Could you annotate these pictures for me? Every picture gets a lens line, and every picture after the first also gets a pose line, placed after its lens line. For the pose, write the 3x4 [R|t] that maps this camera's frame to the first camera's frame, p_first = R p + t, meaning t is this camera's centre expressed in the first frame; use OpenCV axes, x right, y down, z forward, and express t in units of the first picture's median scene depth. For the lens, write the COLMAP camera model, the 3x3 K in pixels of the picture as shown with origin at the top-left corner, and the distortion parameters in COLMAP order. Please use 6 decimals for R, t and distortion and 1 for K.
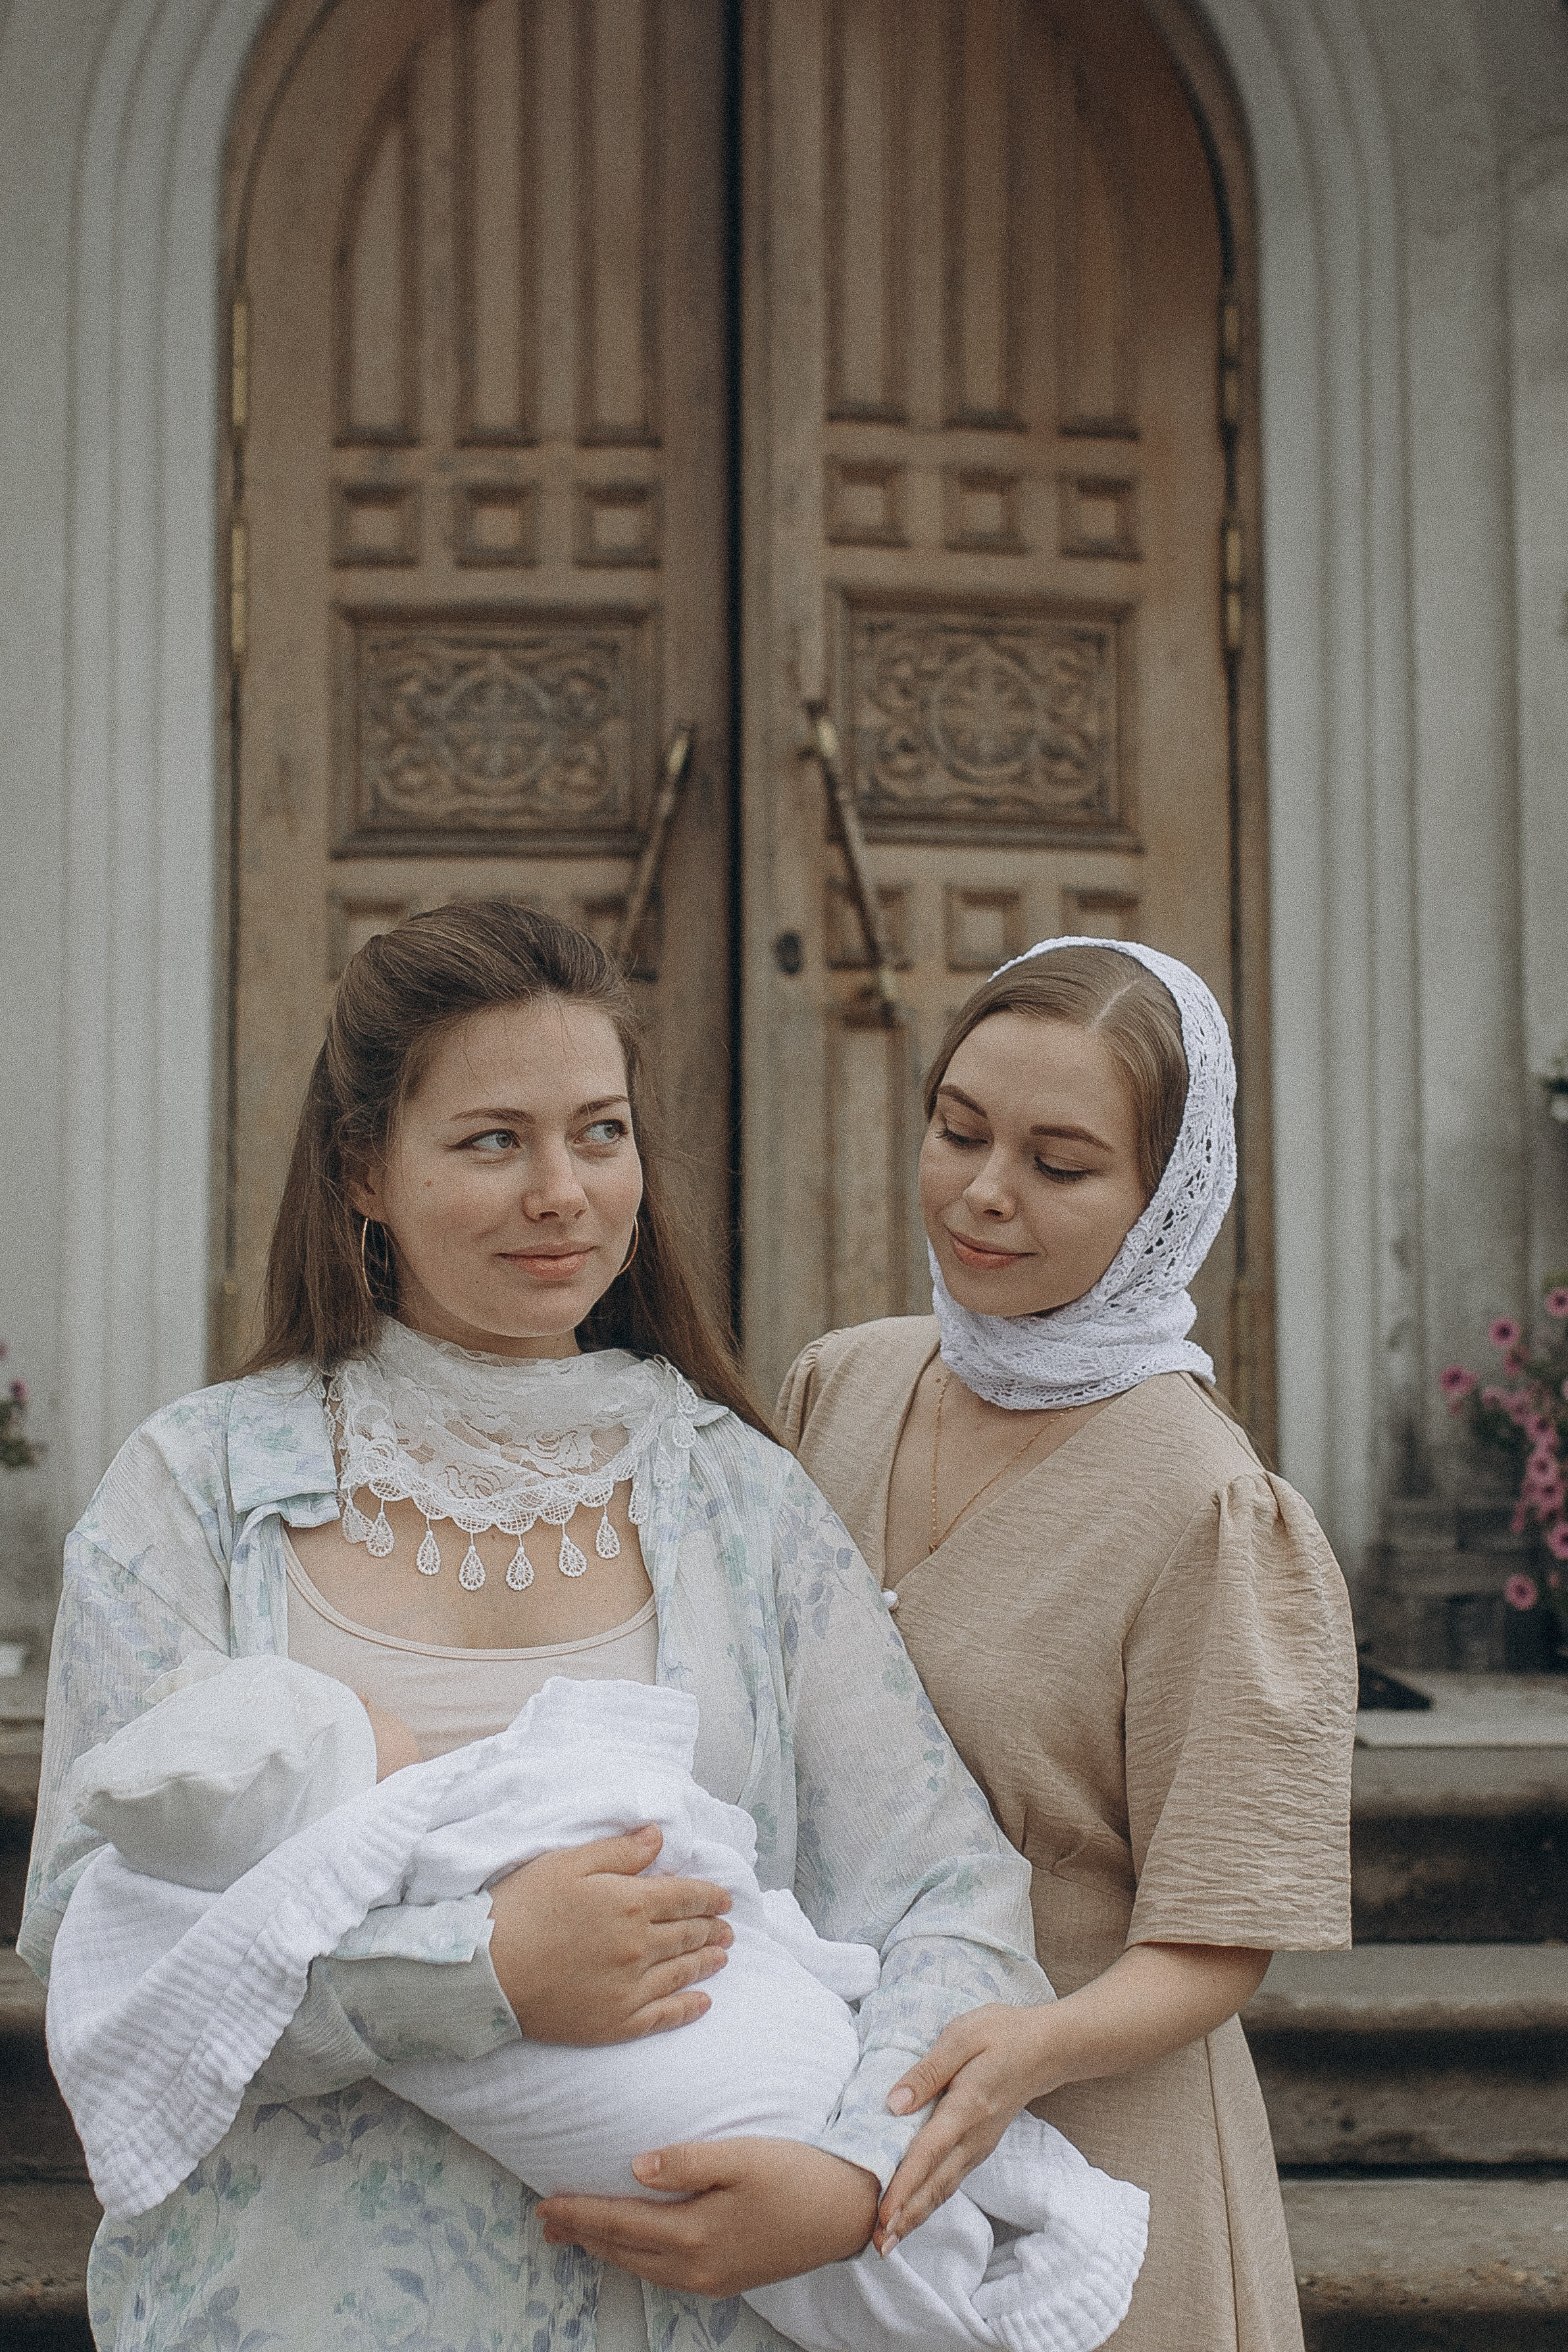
lens RADIAL K [[3813.4, 0, 787.0], [0, 3813.4, 1129.3], [0, 0, 1]] dist [0.046166, -0.036216]
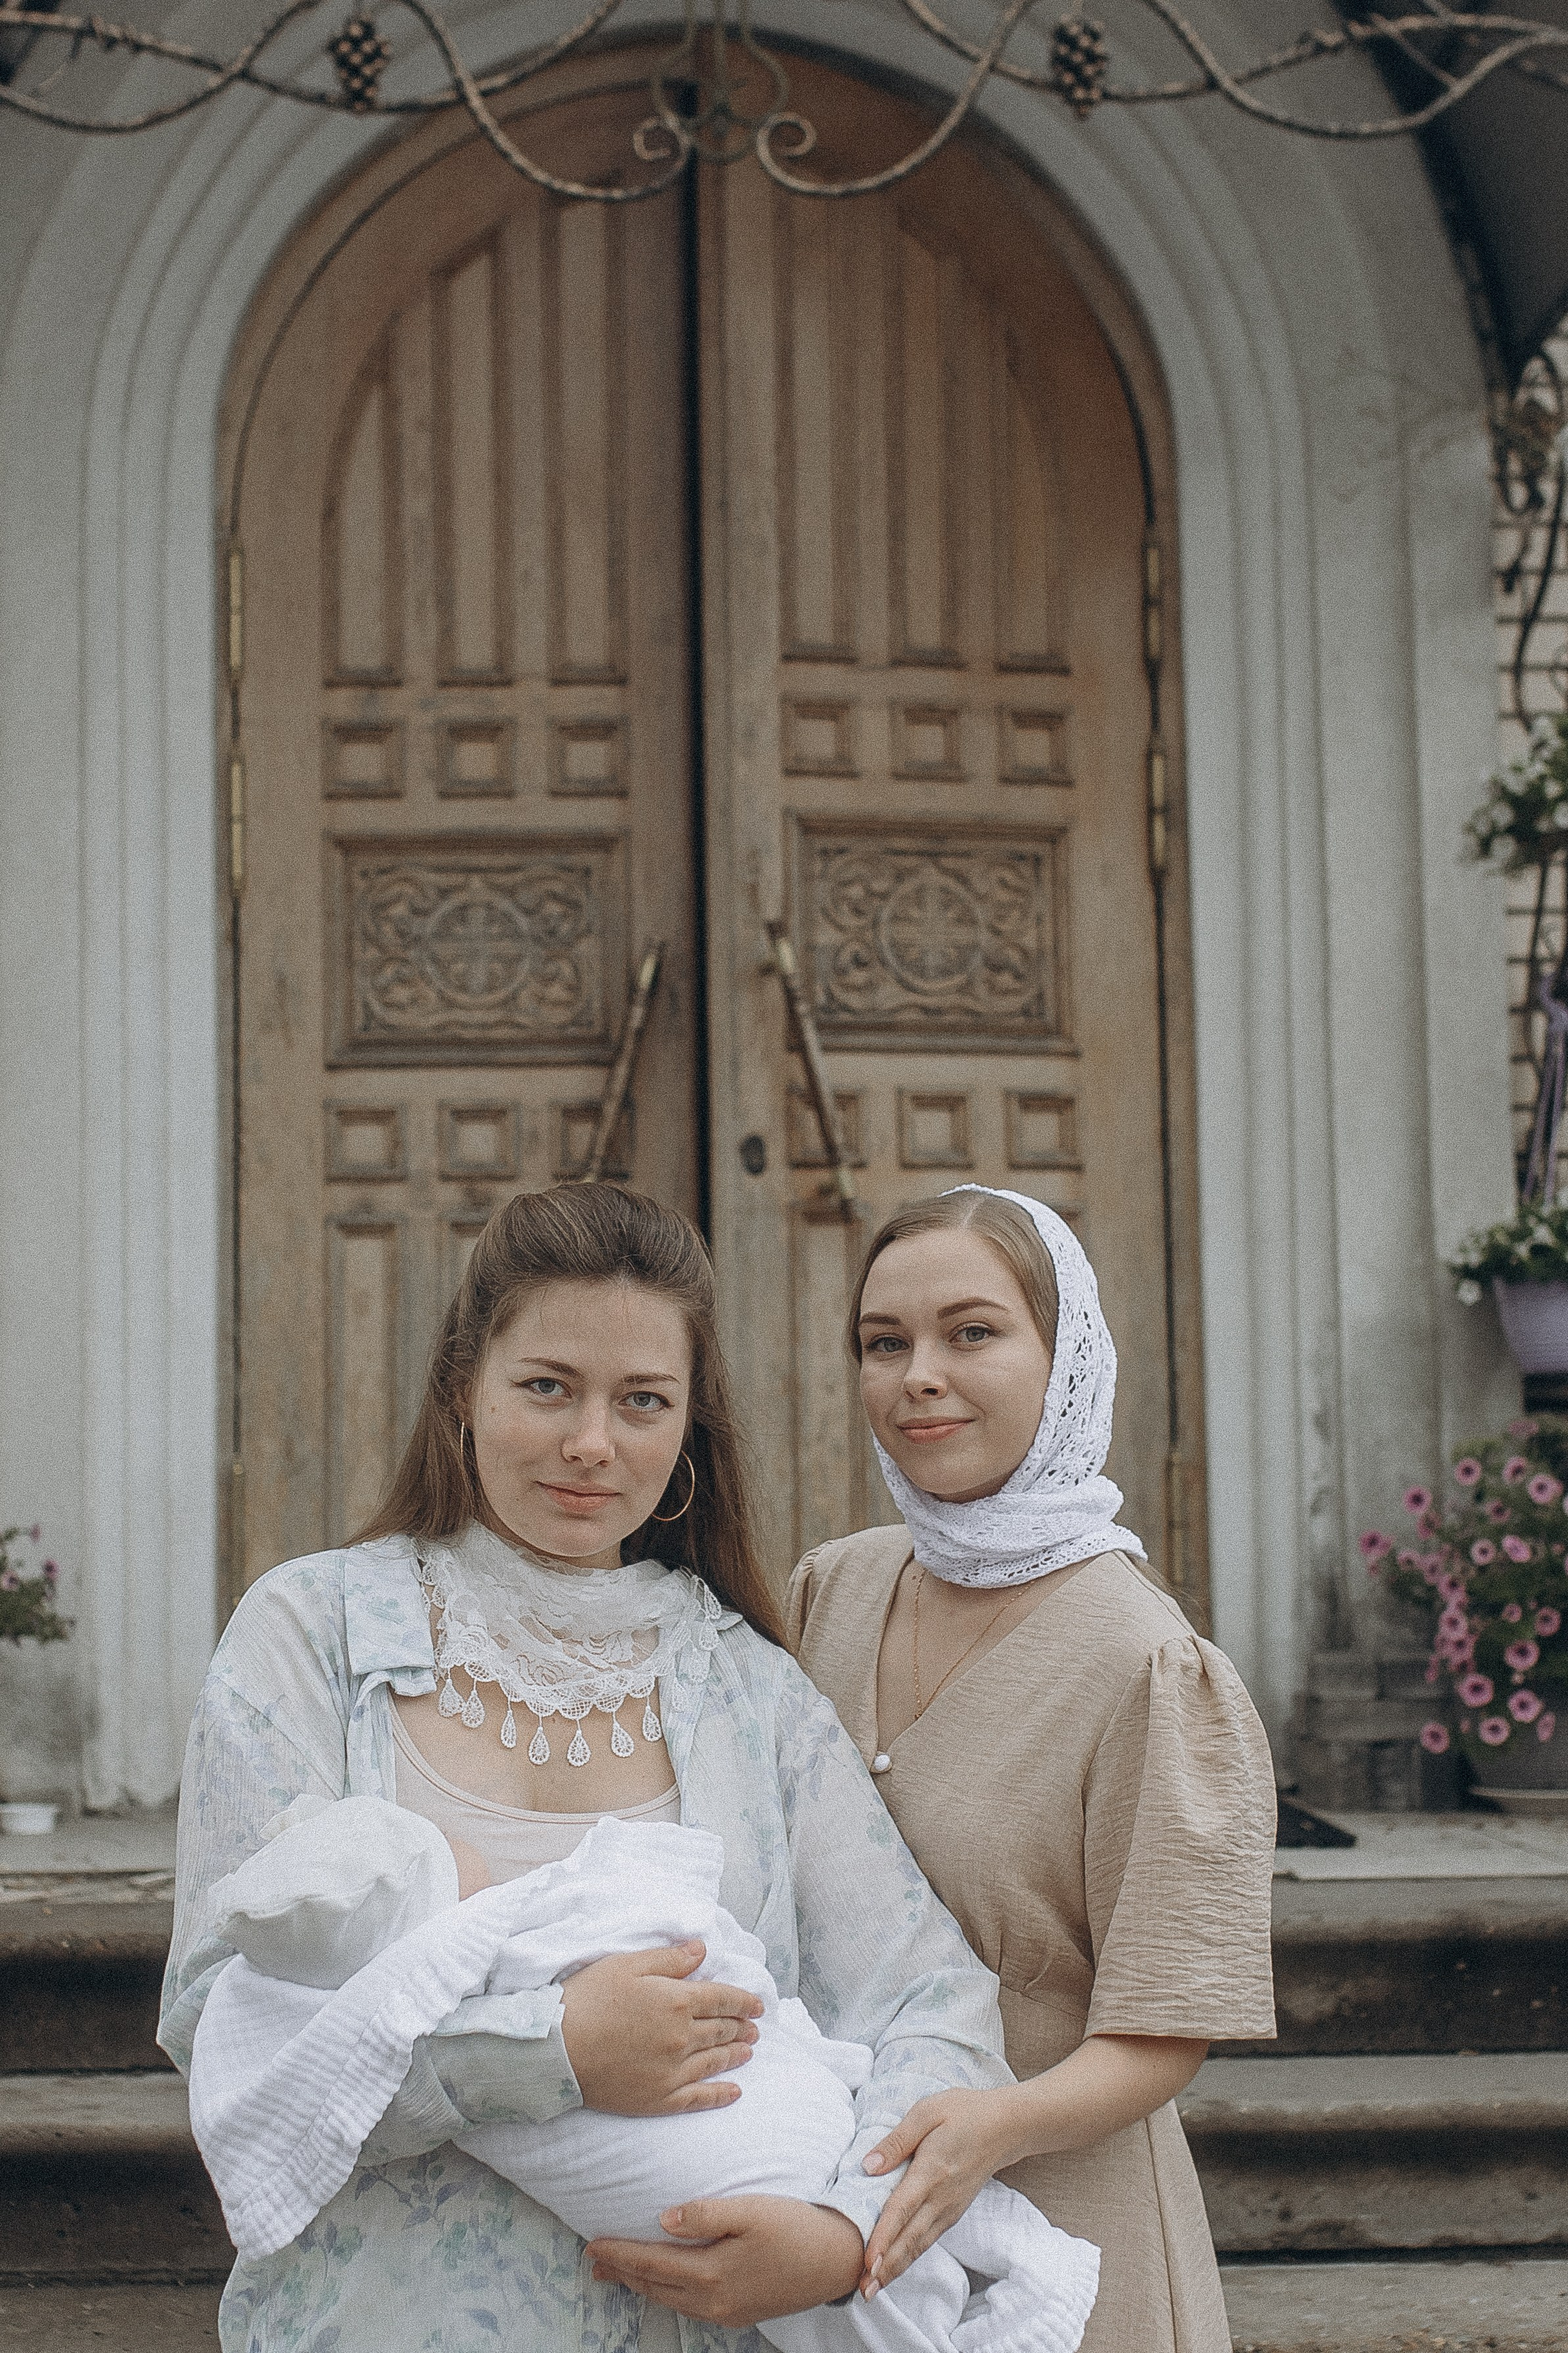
lens RADIAL K [[3852.4, 0, 769.4], [0, 3852.4, 1211.5], [0, 0, 1]] dist [0.082198, -0.054578]
pose [[0.999860, -0.011771, 0.011896, -0.007875], [0.012001, 0.999739, -0.019459, -0.008424], [-0.011664, 0.019599, 0.999740, -0.090289]]
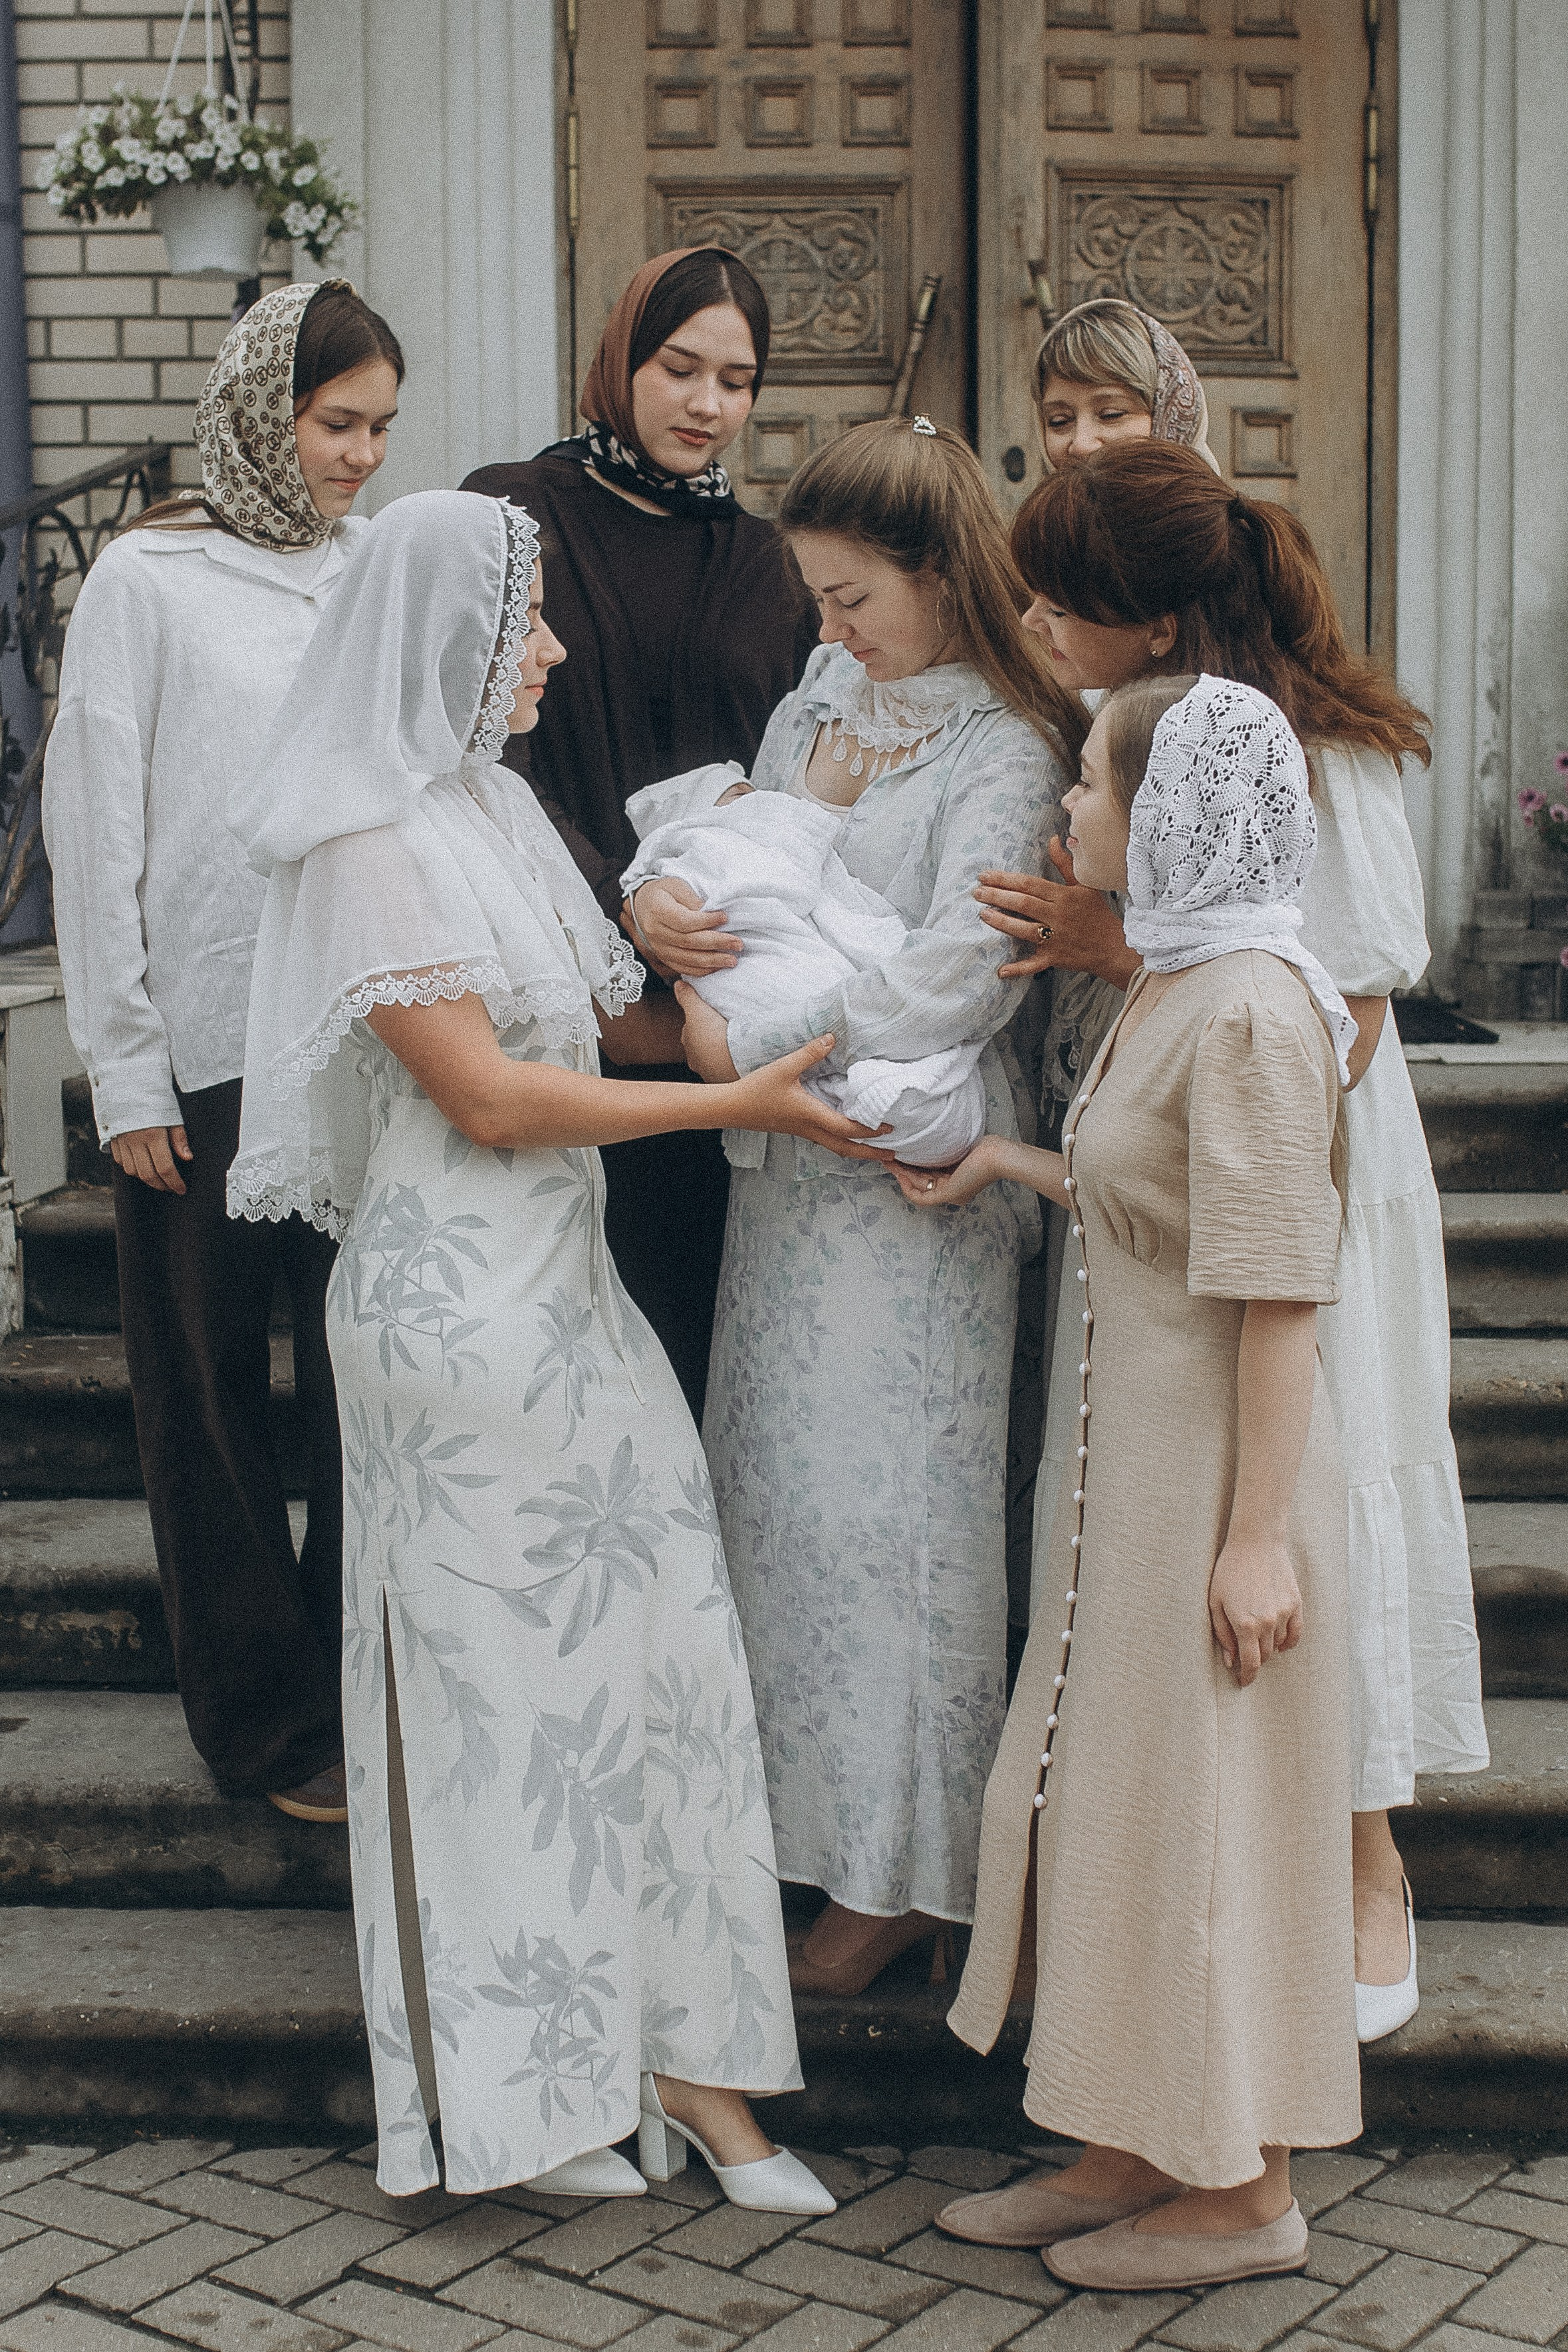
lens RADIAL K [[3831.6, 0, 760.5], [0, 3831.6, 1057.9], [0, 0, 1]] dist [0.037076, -0.028458]
pose [[0.998816, 0.002740, -0.048569, -0.020766], [0.003818, 0.990918, 0.134415, -0.021574], [0.048496, -0.134442, 0.989734, -0.288275]]
